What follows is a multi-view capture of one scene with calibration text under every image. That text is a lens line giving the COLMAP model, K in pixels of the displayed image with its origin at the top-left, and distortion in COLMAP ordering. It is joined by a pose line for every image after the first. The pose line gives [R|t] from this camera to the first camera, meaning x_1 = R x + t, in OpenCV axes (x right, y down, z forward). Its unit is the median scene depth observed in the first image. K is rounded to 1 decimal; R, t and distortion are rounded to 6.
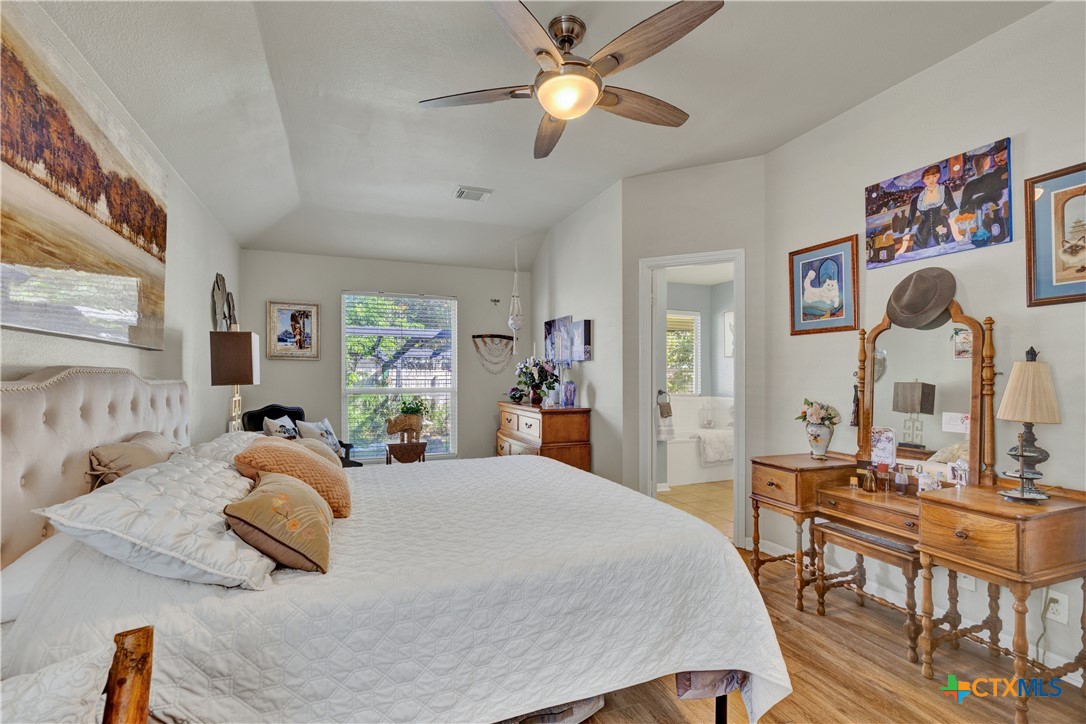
lens RADIAL K [[470.7, 0, 522.2], [0, 470.7, 371.5], [0, 0, 1]] dist [-0.000719, 0.000033]
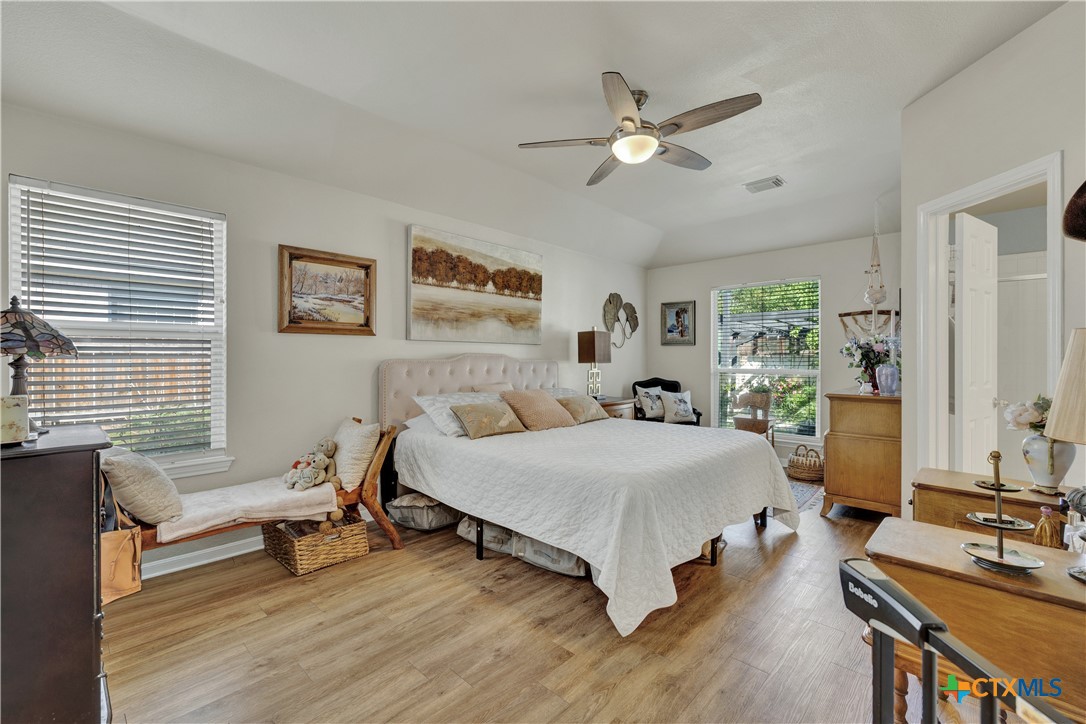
lens RADIAL K [[461.5, 0, 538.3], [0, 461.5, 358.8], [0, 0, 1]] dist [0.001080, 0.000124]
pose [[0.426907, 0.003123, -0.904290, 1.018793], [0.007216, 0.999950, 0.006860, 0.001234], [0.904267, -0.009454, 0.426863, 0.167934]]
